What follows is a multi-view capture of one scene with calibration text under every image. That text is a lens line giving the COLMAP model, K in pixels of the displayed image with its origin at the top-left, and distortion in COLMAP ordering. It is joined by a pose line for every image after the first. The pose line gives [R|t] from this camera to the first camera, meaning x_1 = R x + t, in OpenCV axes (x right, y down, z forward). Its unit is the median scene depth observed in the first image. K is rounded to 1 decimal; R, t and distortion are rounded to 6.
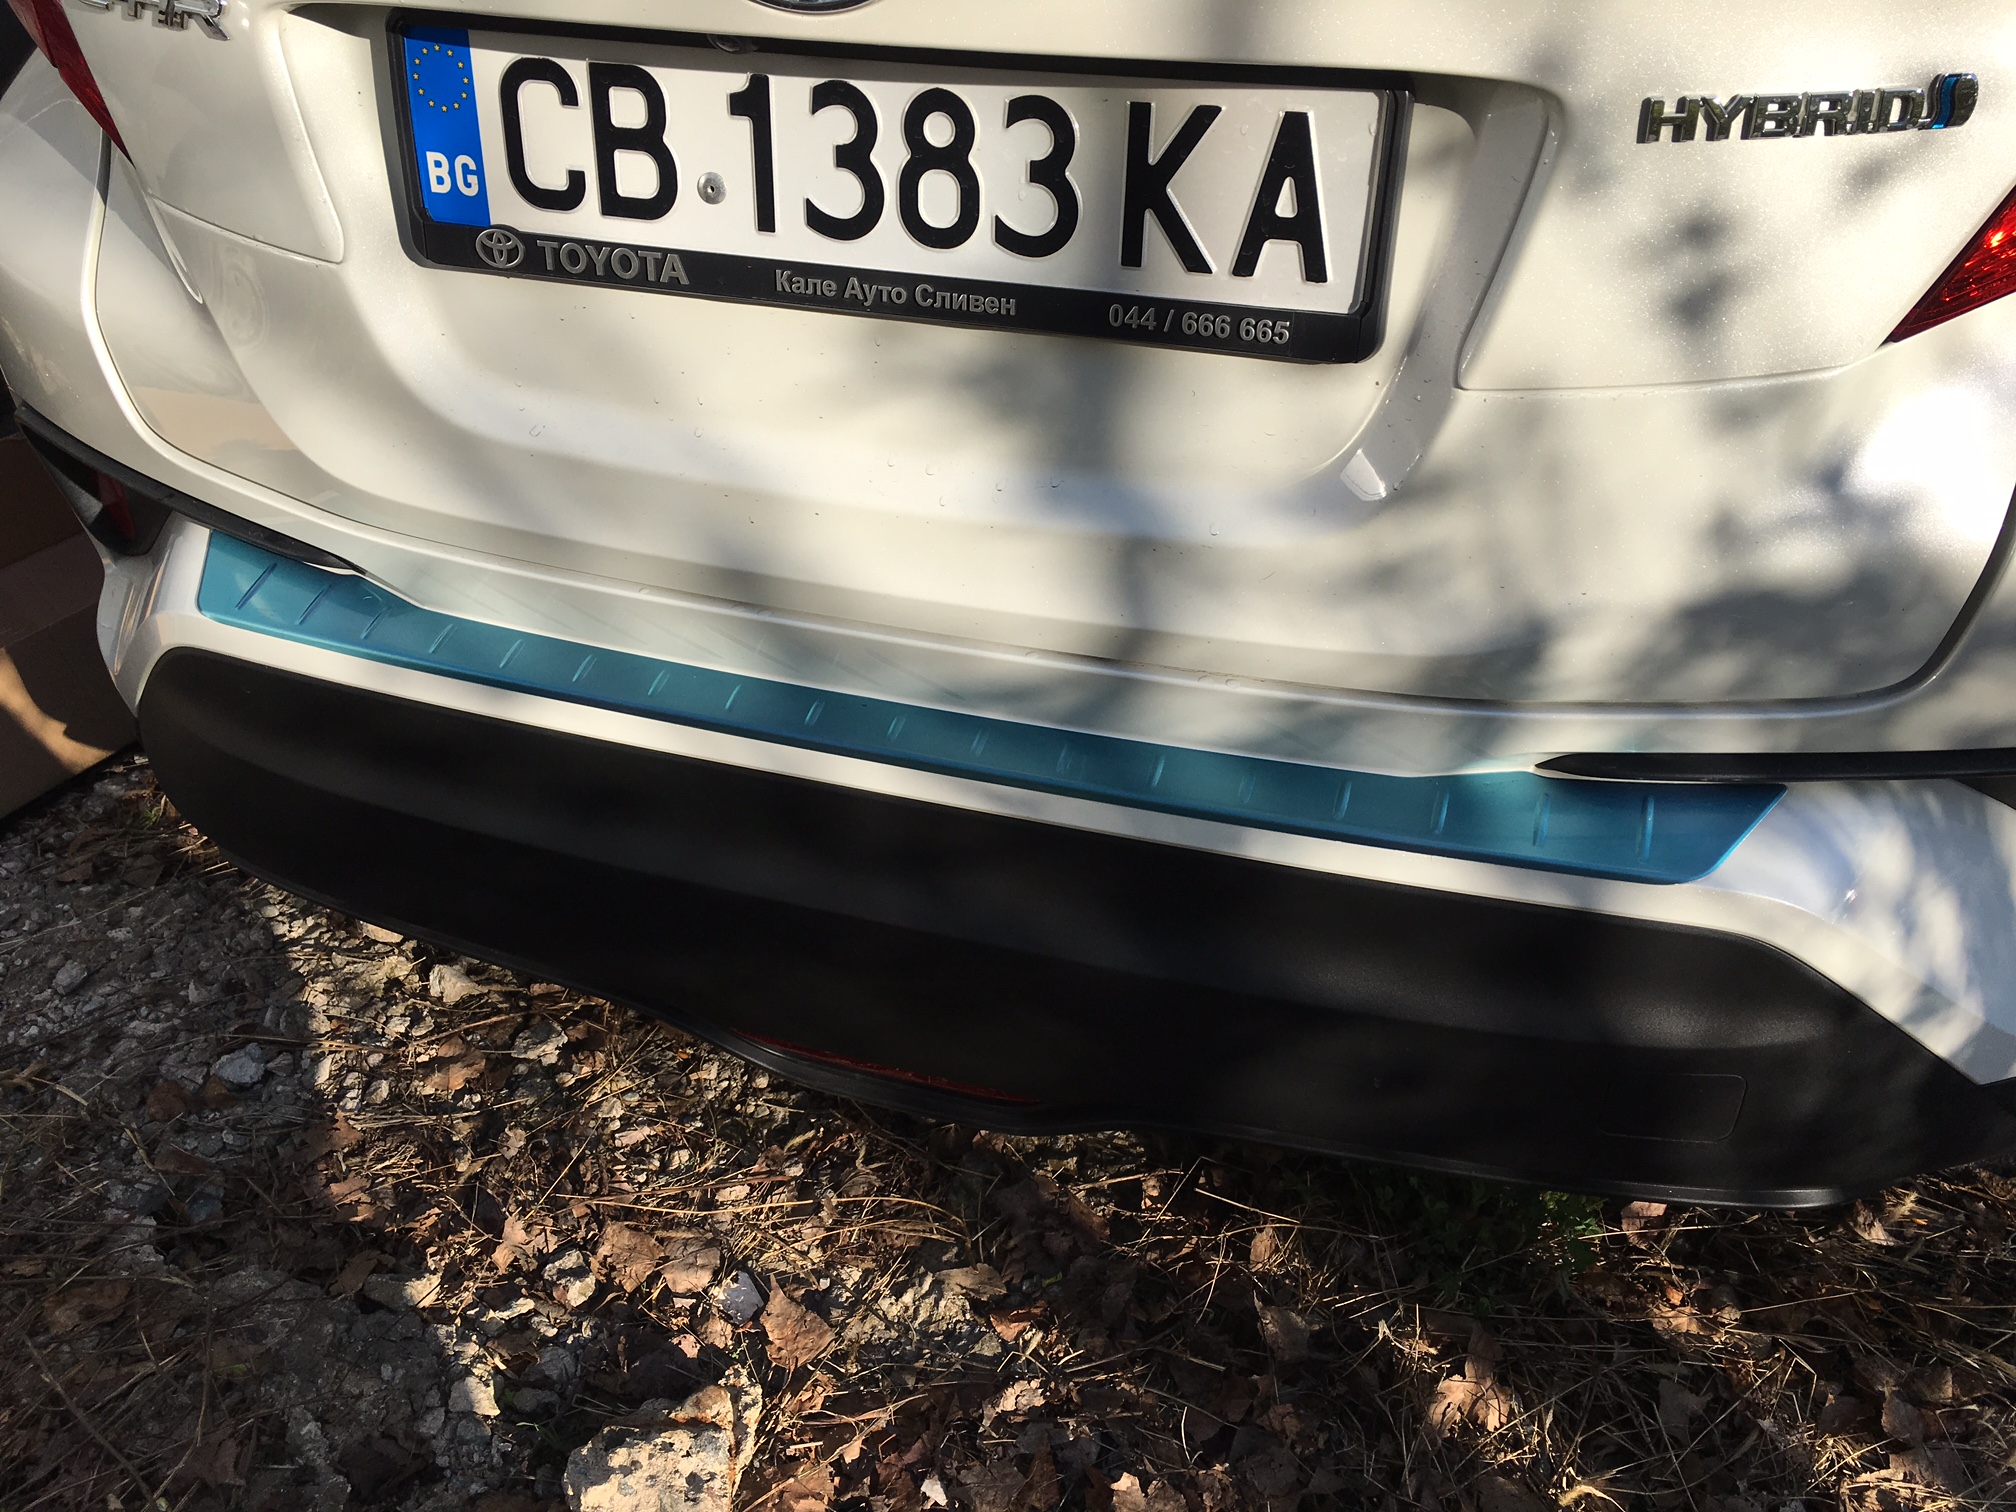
lens RADIAL K [[1687.8, 0, 1008.0], [0, 1687.8, 756.0], [0, 0, 1]] dist [0.084255, -0.111589]
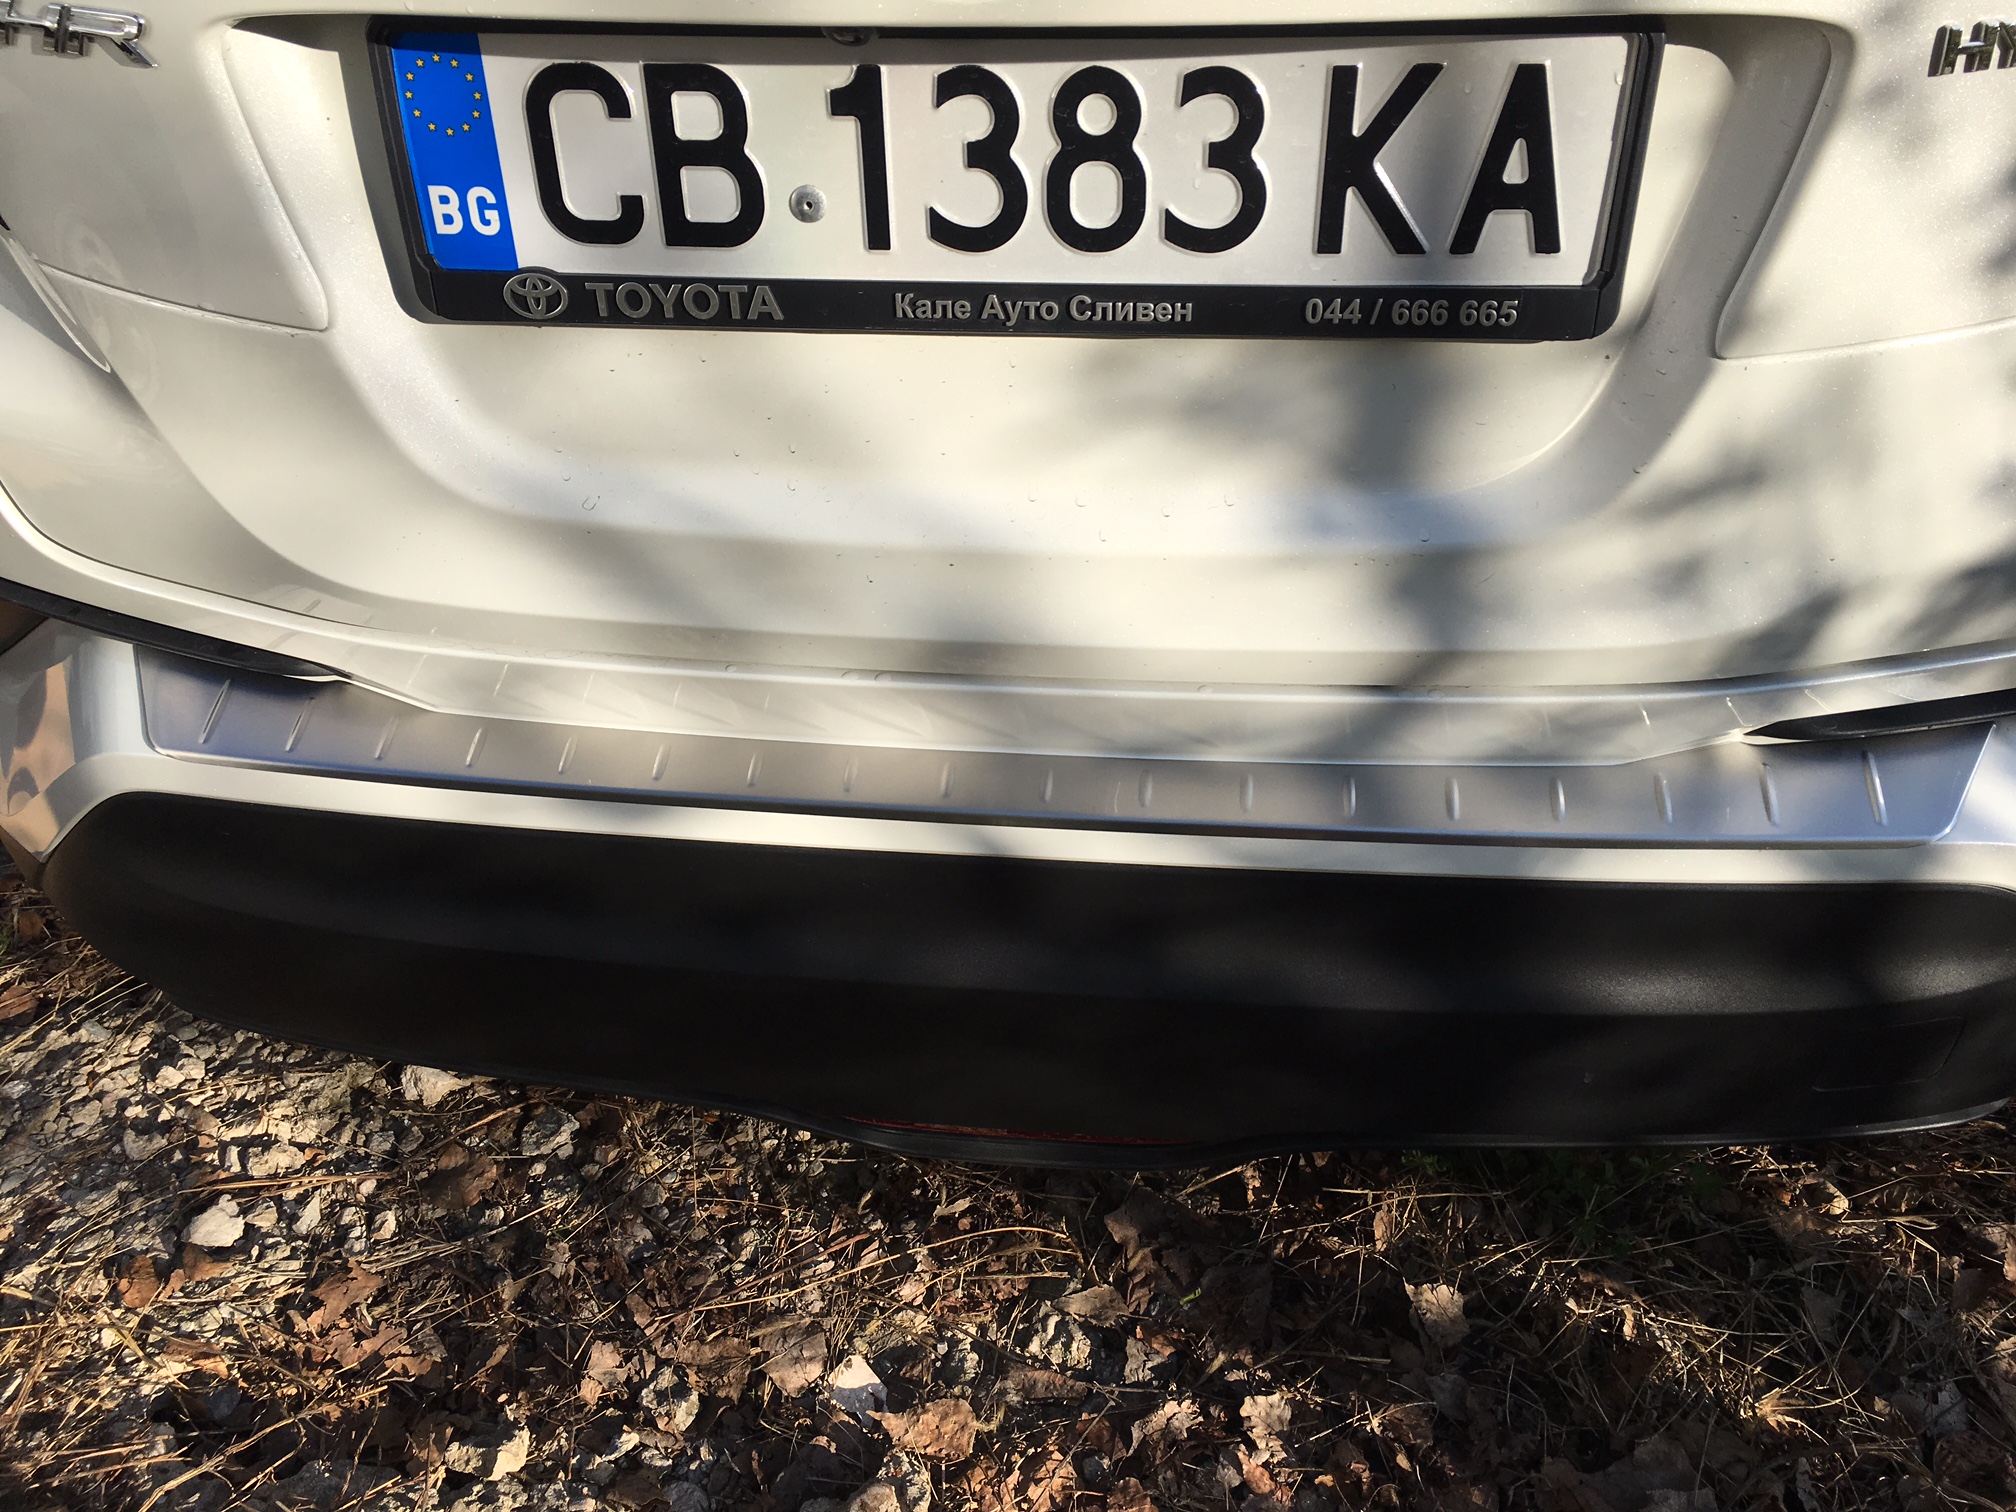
lens RADIAL K [[1687.8, 0, 1008.0], [0, 1687.8, 756.0], [0, 0, 1]] dist [0.084255, -0.111589]
pose [[0.977887, -0.145386, 0.150332, -0.240175], [0.134081, 0.987502, 0.082838, -0.119202], [-0.160496, -0.060849, 0.985159, 0.139107]]
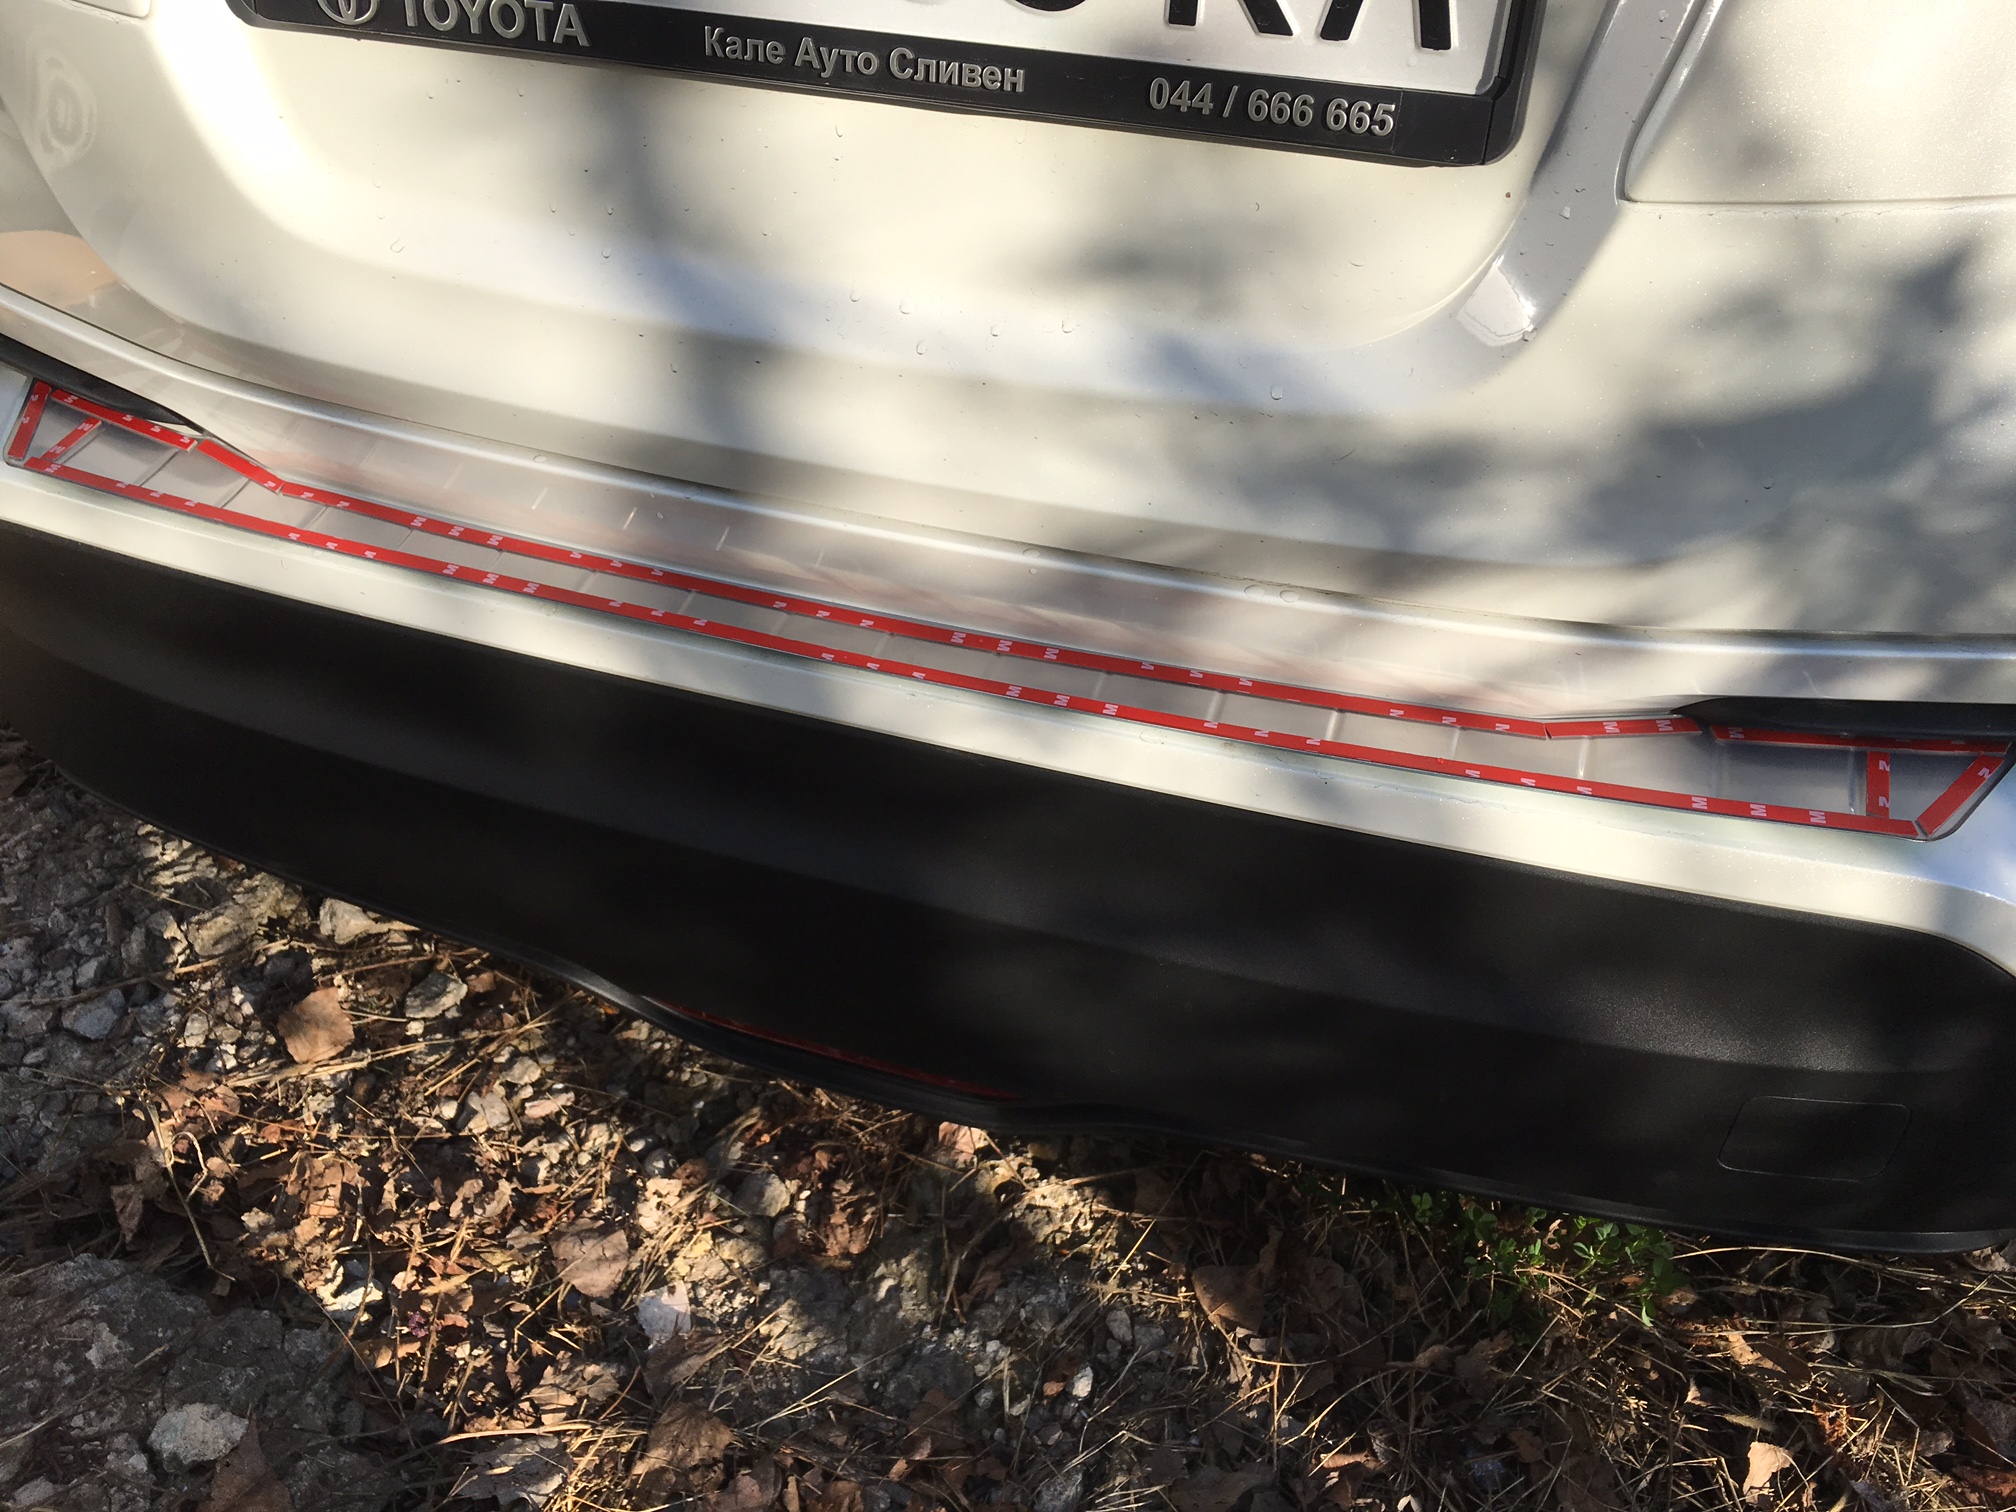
lens RADIAL K [[1687.8, 0, 1008.0], [0, 1687.8, 756.0], [0, 0, 1]] dist [0.084255, -0.111589]
pose [[0.999591, 0.025045, 0.013837, -0.005084], [-0.025730, 0.998327, 0.051789, -0.006782], [-0.012516, -0.052124, 0.998562, 0.226119]]
